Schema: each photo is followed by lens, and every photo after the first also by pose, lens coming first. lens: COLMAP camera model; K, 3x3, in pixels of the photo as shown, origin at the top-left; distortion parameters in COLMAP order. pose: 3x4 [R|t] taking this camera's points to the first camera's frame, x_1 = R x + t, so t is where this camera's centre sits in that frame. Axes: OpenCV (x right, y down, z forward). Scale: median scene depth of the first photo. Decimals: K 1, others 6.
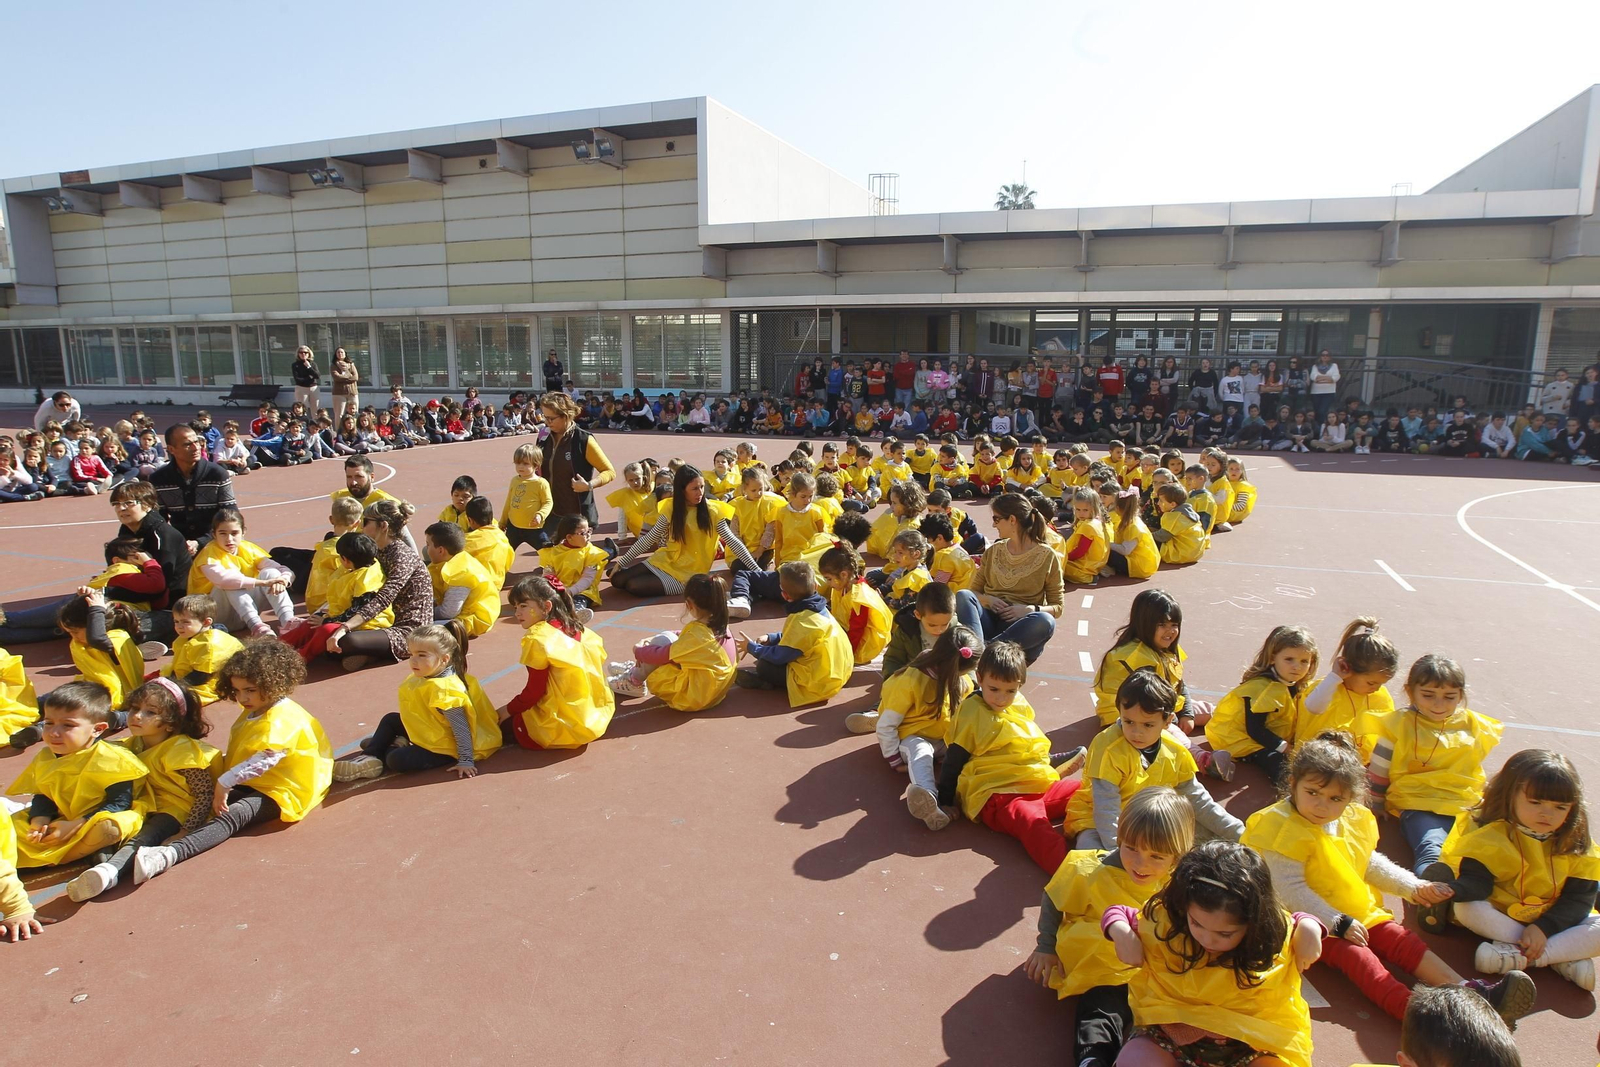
lens RADIAL K [[931.7, 0, 808.5], [0, 931.7, 540.9], [0, 0, 1]] dist [-0.060808, 0.025051]
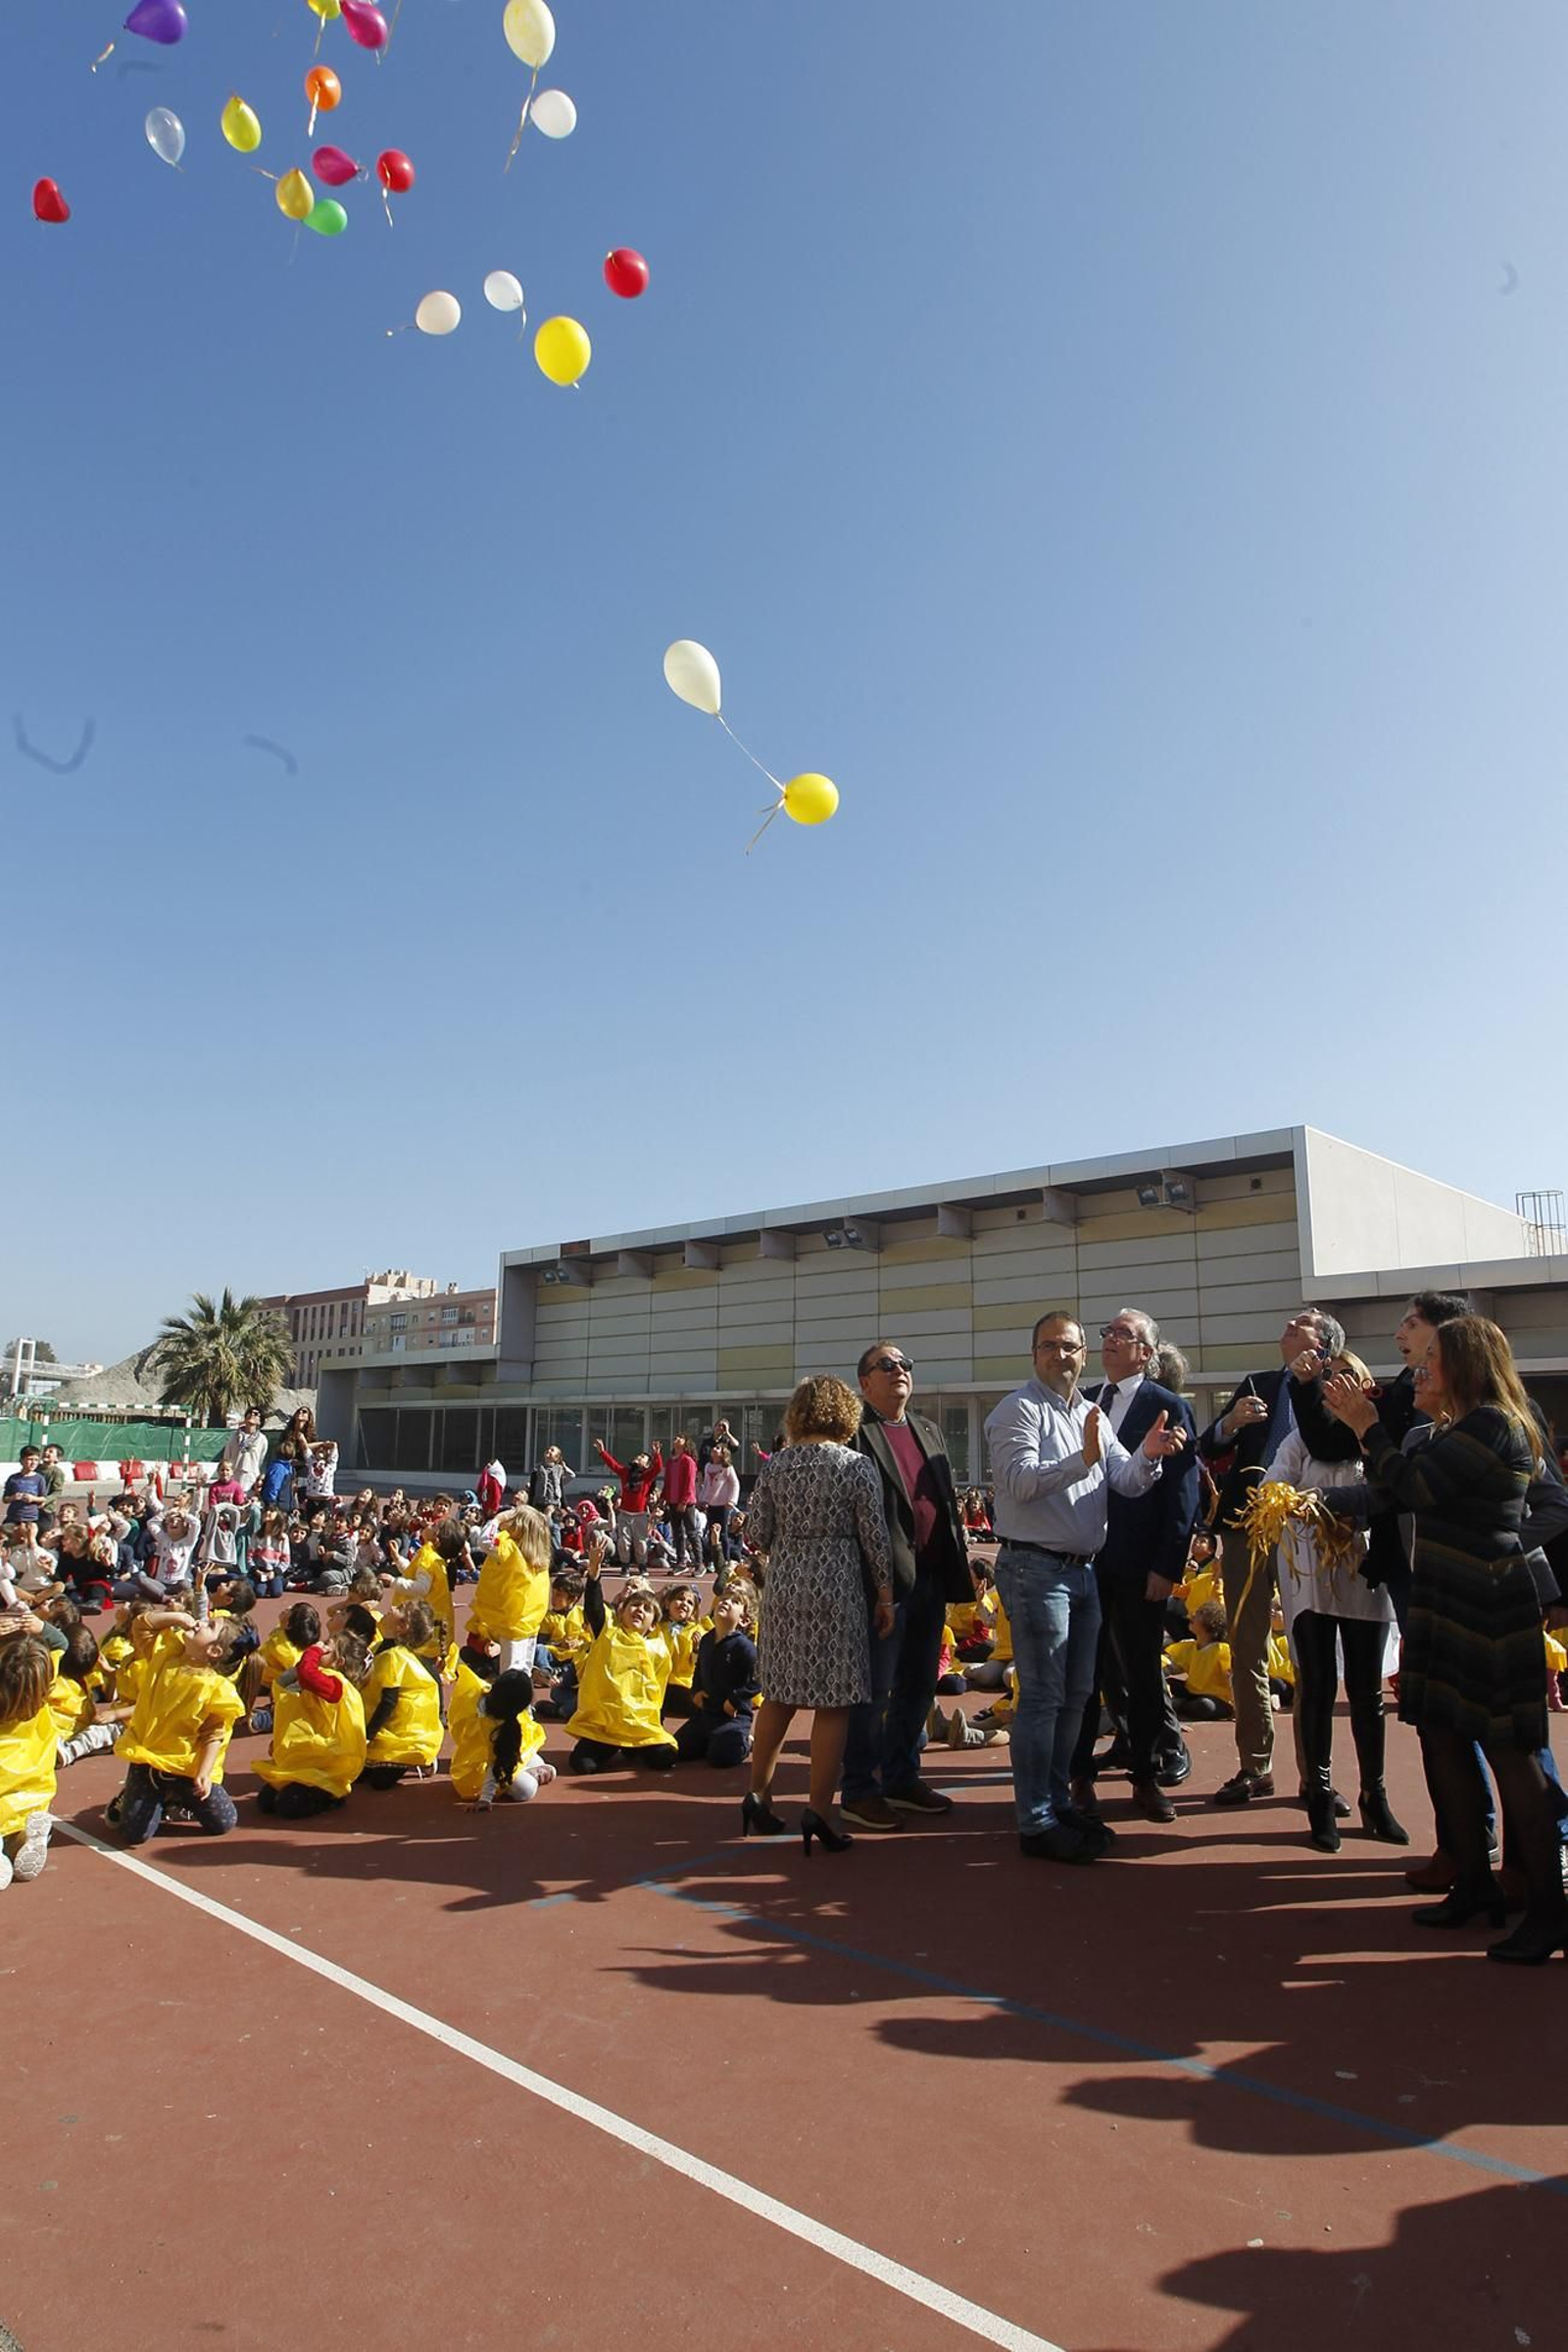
lens RADIAL K [[1391.6, 0, 801.6], [0, 1391.6, 1188.5], [0, 0, 1]] dist [-0.072311, 0.036669]
pose [[0.917885, -0.069641, -0.390689, -0.038100], [-0.082827, 0.929182, -0.360223, 0.040276], [0.388107, 0.363003, 0.847114, -0.160247]]
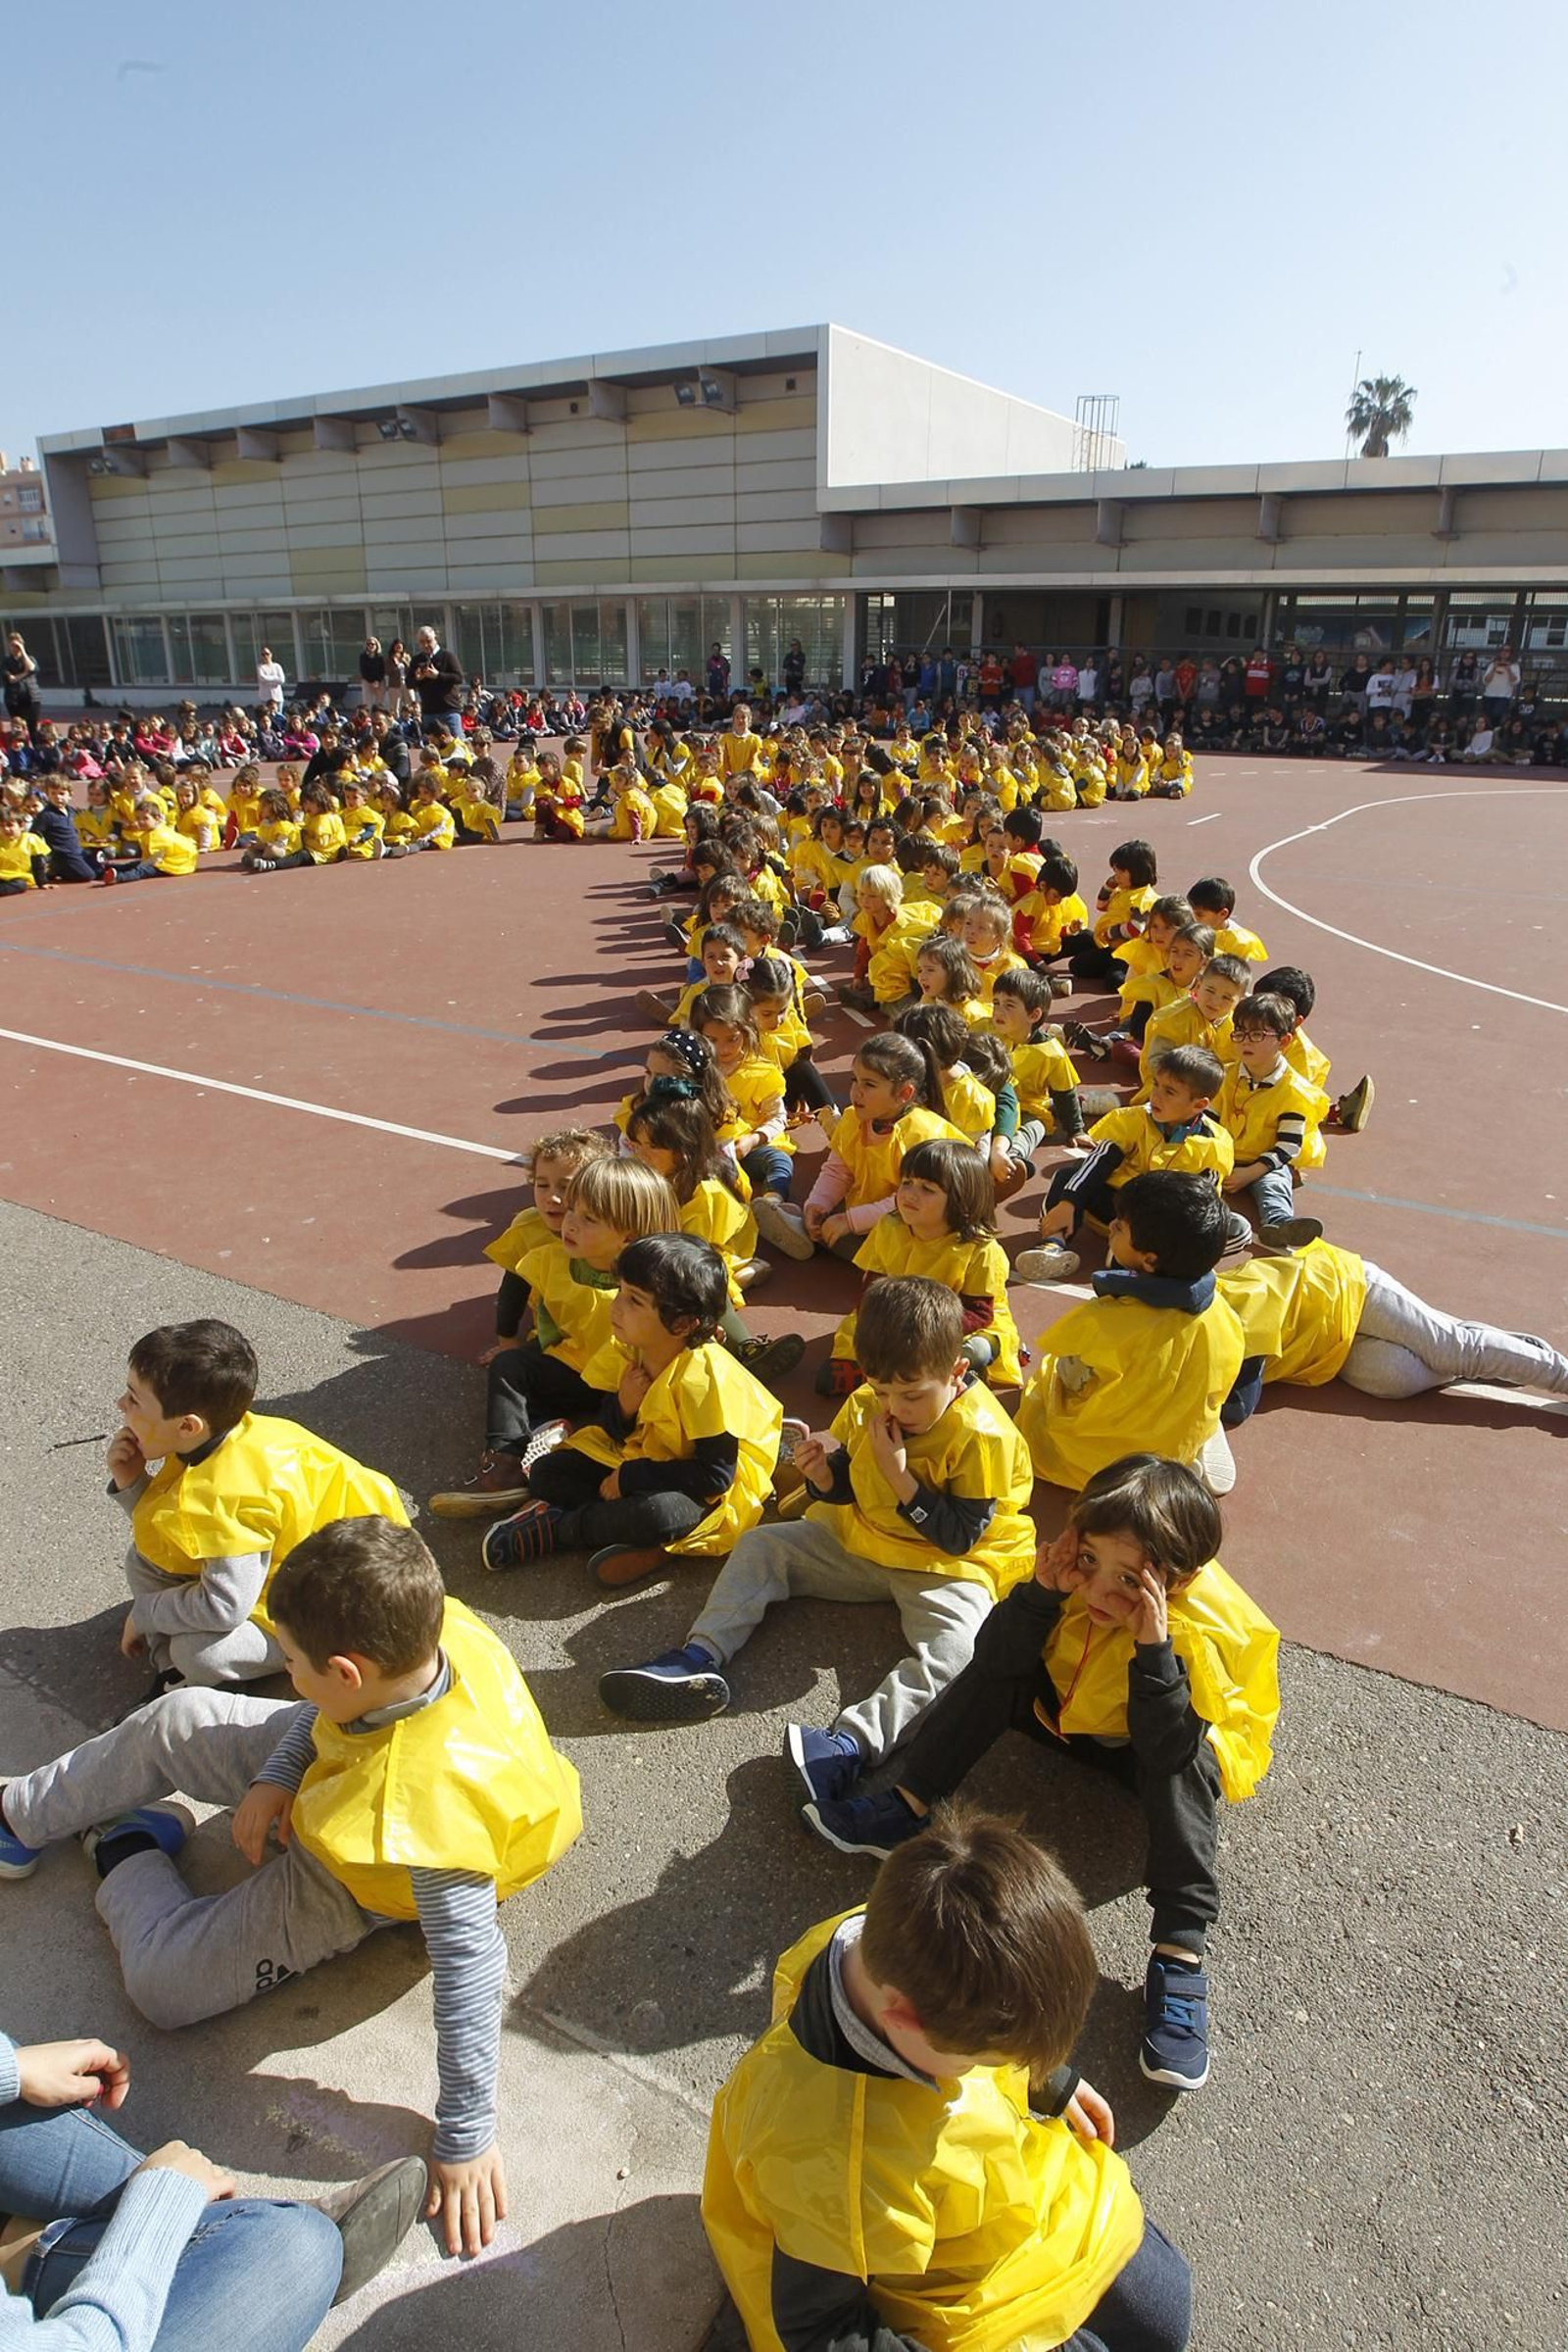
lens RADIAL K [[1391.6, 0, 801.6], [0, 1391.6, 1188.5], [0, 0, 1]] dist [-0.072311, 0.036669]
pose [[0.981321, 0.071016, -0.178792, 0.113241], [-0.038962, 0.983477, 0.176792, 0.055621], [0.188392, -0.166523, 0.967873, -0.262718]]
